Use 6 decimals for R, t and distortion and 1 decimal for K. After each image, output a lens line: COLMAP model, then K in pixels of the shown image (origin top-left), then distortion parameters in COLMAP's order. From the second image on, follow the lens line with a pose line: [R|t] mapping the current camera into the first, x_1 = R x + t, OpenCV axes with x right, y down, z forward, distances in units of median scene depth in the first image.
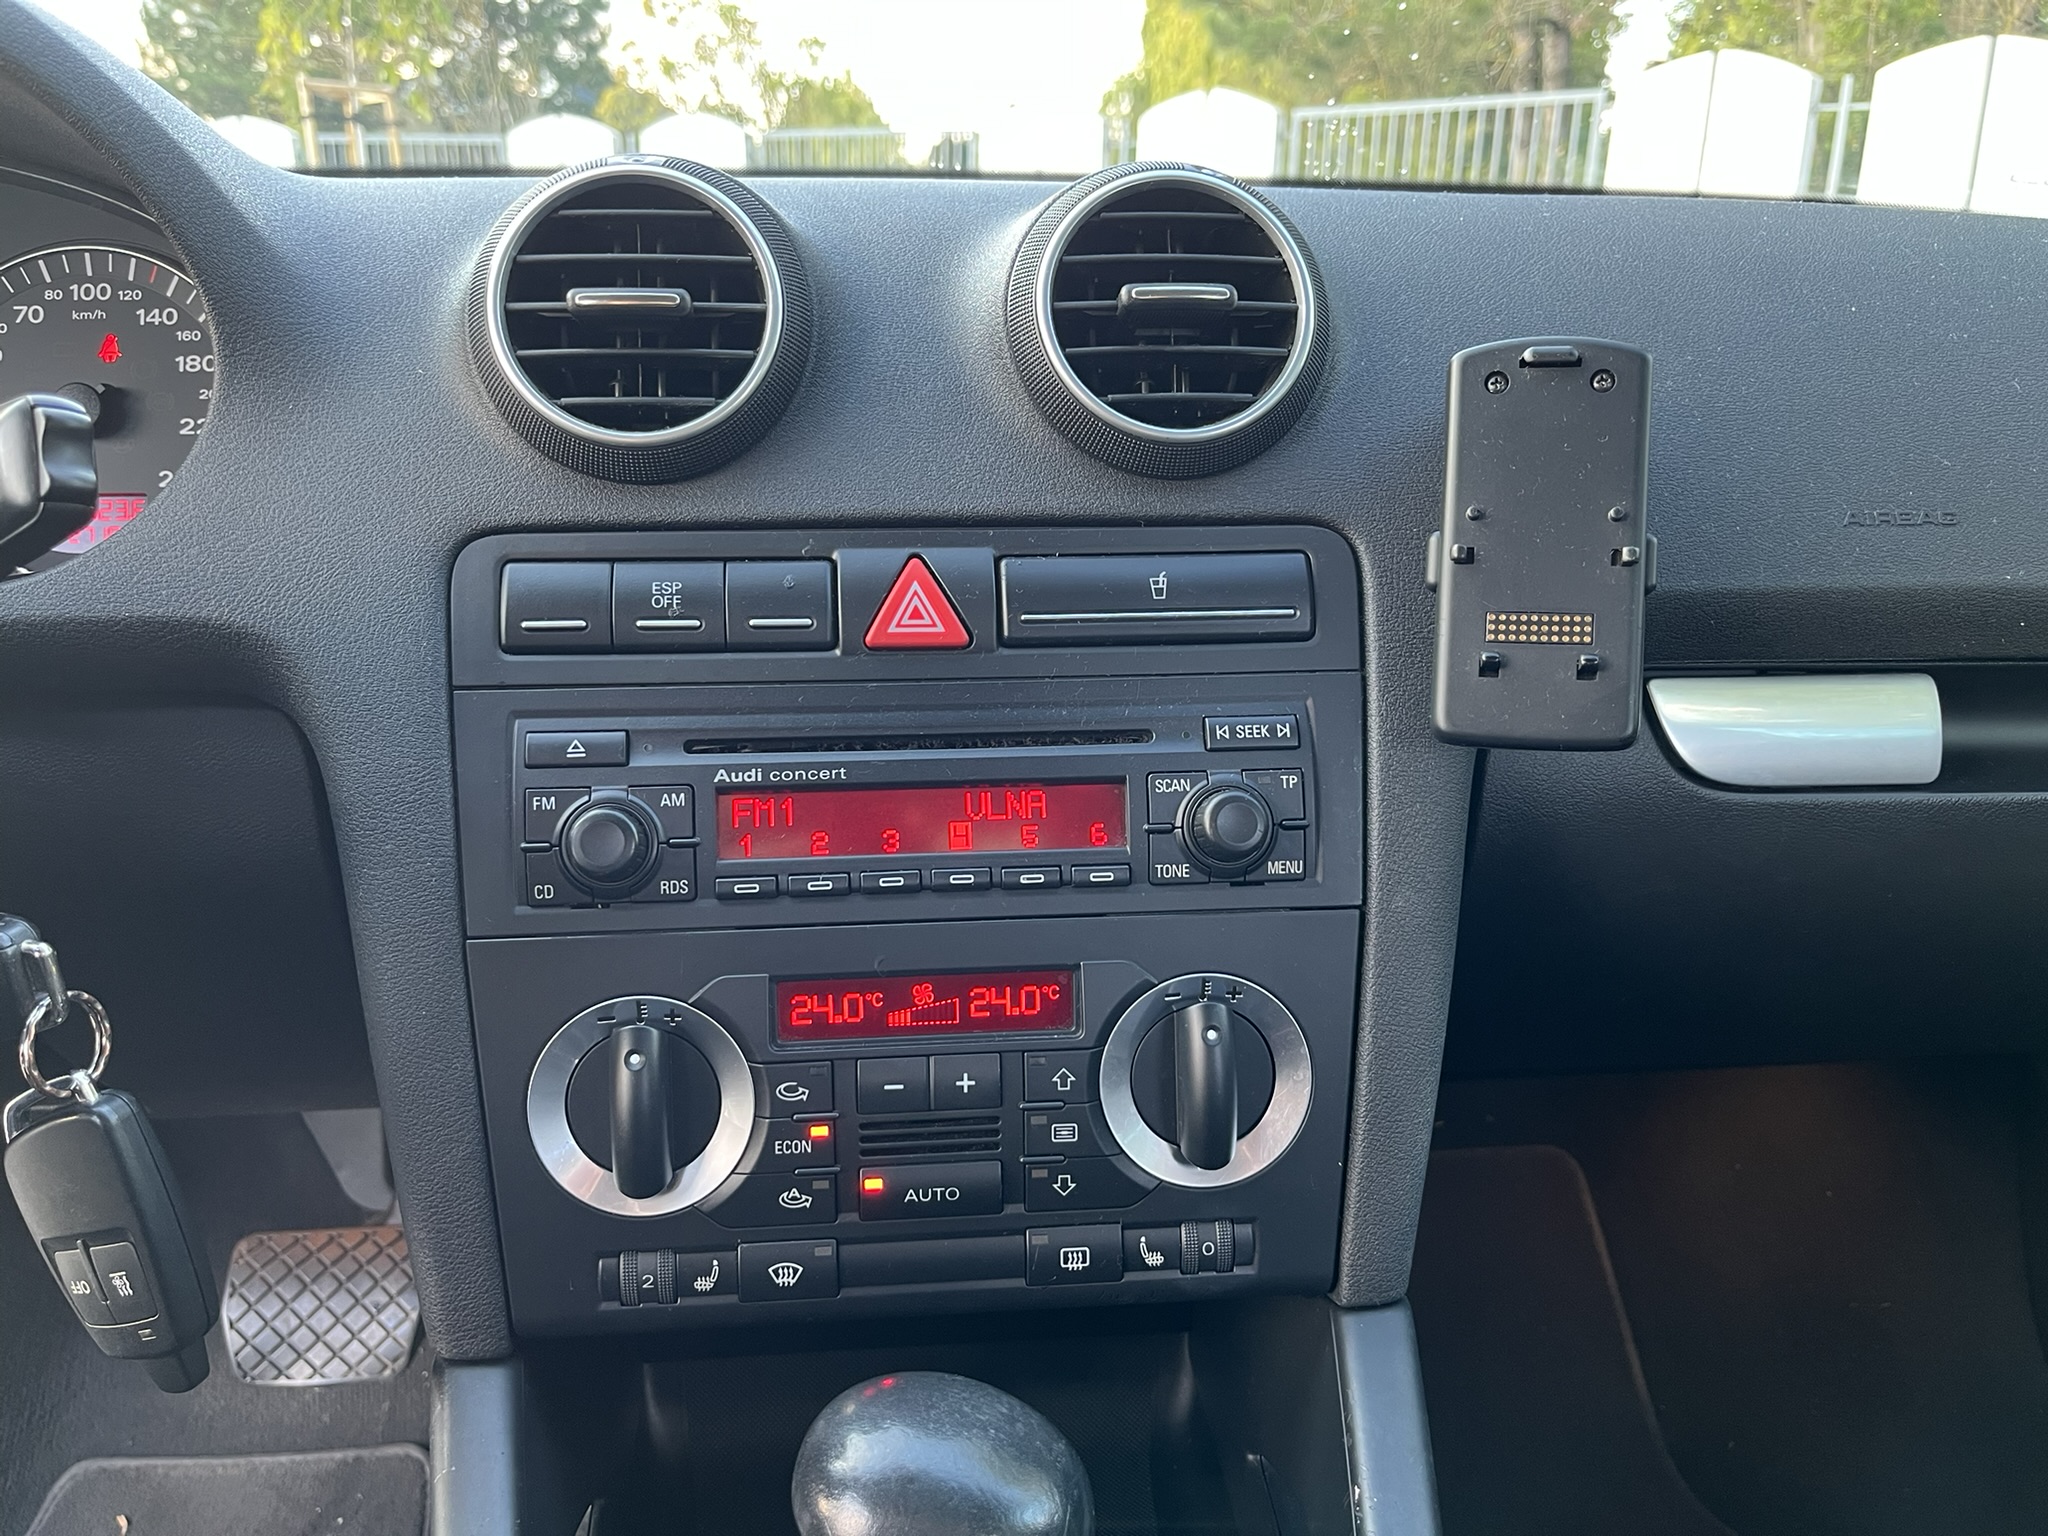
lens RADIAL K [[1573.9, 0, 1031.7], [0, 1573.9, 766.8], [0, 0, 1]] dist [0.059981, -0.091094]
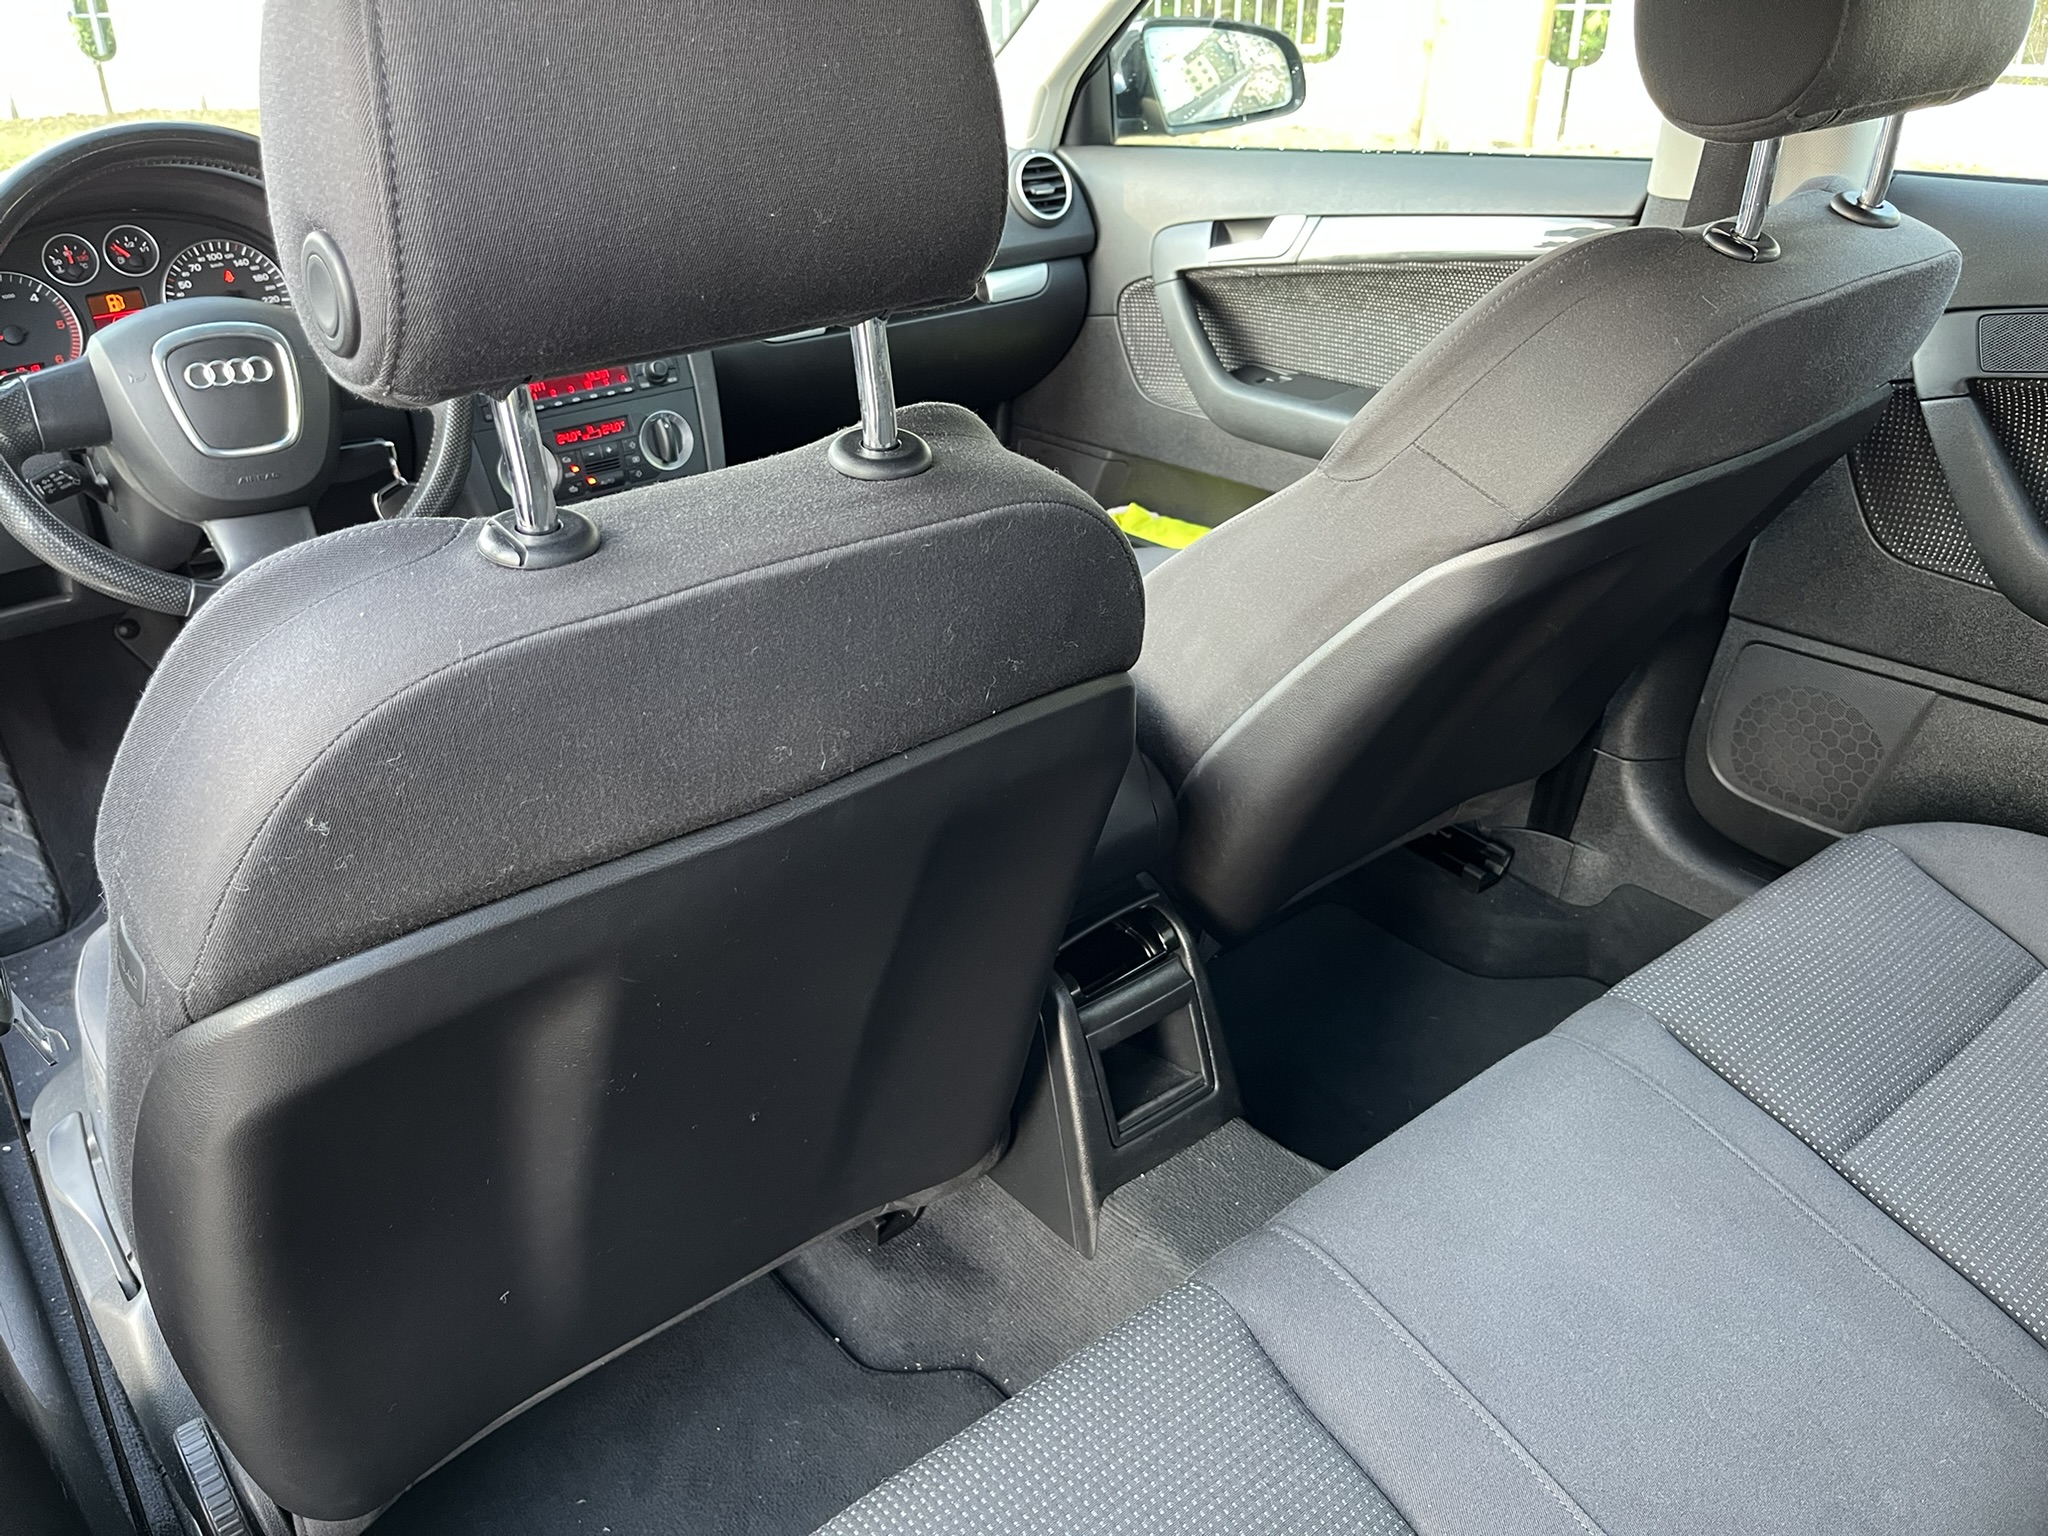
lens RADIAL K [[1573.9, 0, 1015.5], [0, 1573.9, 771.9], [0, 0, 1]] dist [0.059981, -0.091094]
pose [[0.835920, -0.283526, 0.469948, -1.206988], [0.188808, 0.952529, 0.238831, 0.209949], [-0.515354, -0.110914, 0.849770, -2.763002]]
